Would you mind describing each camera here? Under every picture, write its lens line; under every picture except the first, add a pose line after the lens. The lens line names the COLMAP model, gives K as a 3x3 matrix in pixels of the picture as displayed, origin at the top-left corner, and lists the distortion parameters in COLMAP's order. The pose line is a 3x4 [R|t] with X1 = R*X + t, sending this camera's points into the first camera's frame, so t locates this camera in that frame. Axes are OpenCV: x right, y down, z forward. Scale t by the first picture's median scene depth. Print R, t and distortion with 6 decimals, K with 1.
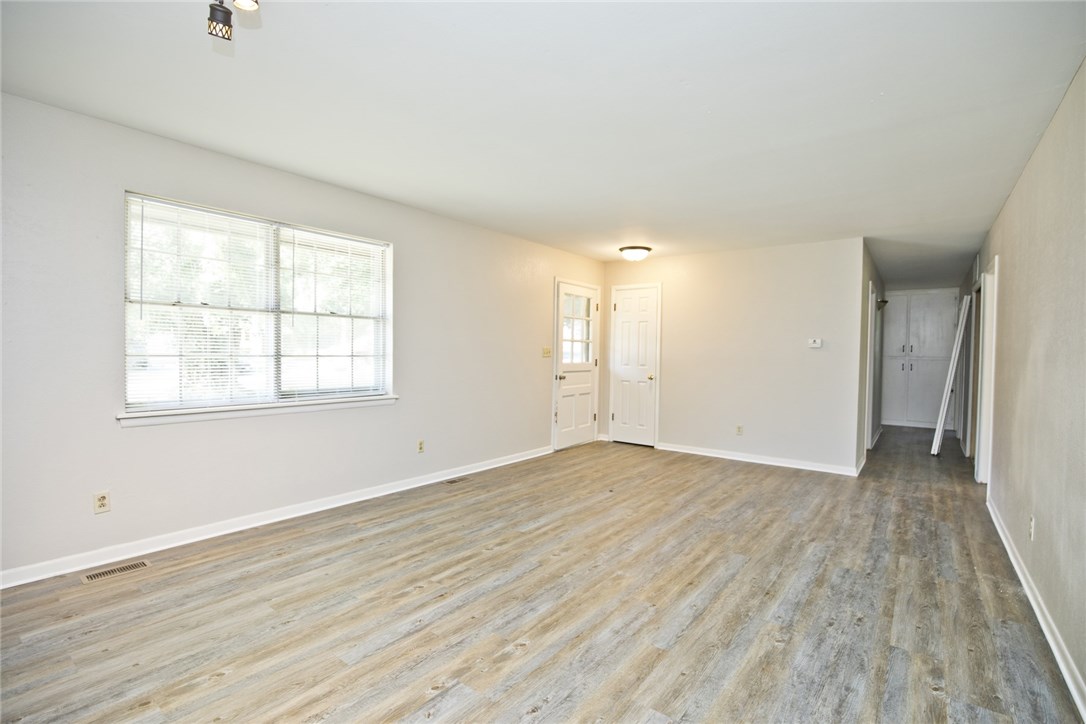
lens RADIAL K [[499.6, 0, 543.8], [0, 499.6, 358.5], [0, 0, 1]] dist [-0.033523, 0.005143]
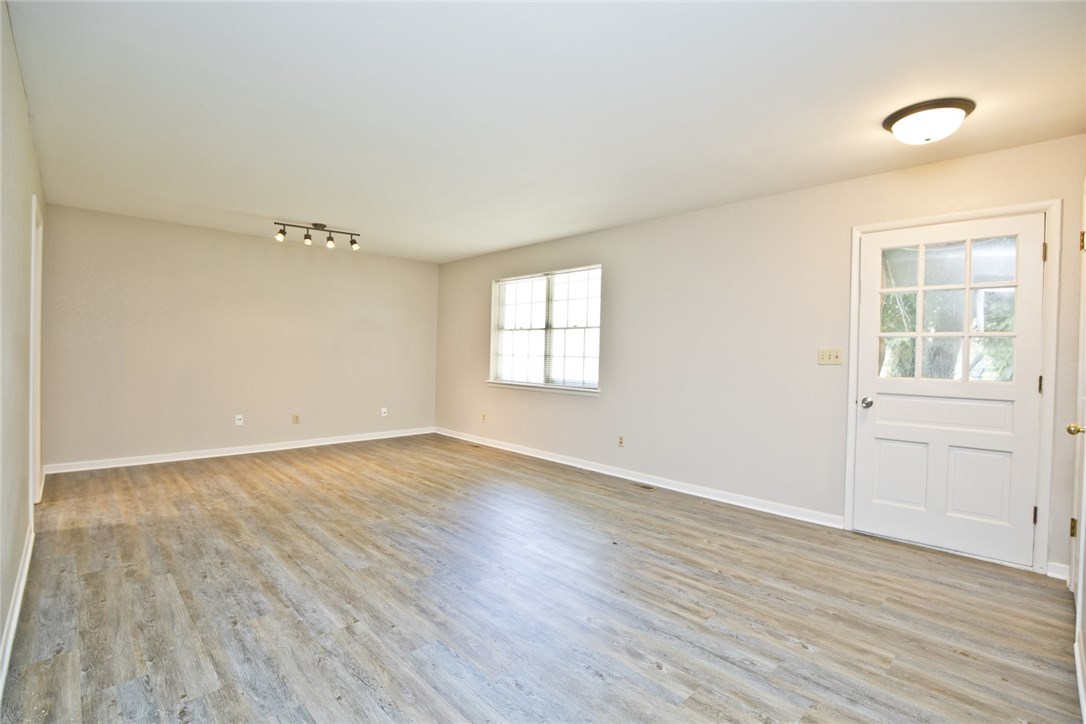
lens RADIAL K [[499.6, 0, 554.6], [0, 499.6, 362.0], [0, 0, 1]] dist [-0.033523, 0.005143]
pose [[-0.133151, -0.002543, -0.991093, 1.235642], [-0.037694, 0.999286, 0.002500, 0.009466], [0.990379, 0.037691, -0.133152, 1.440991]]
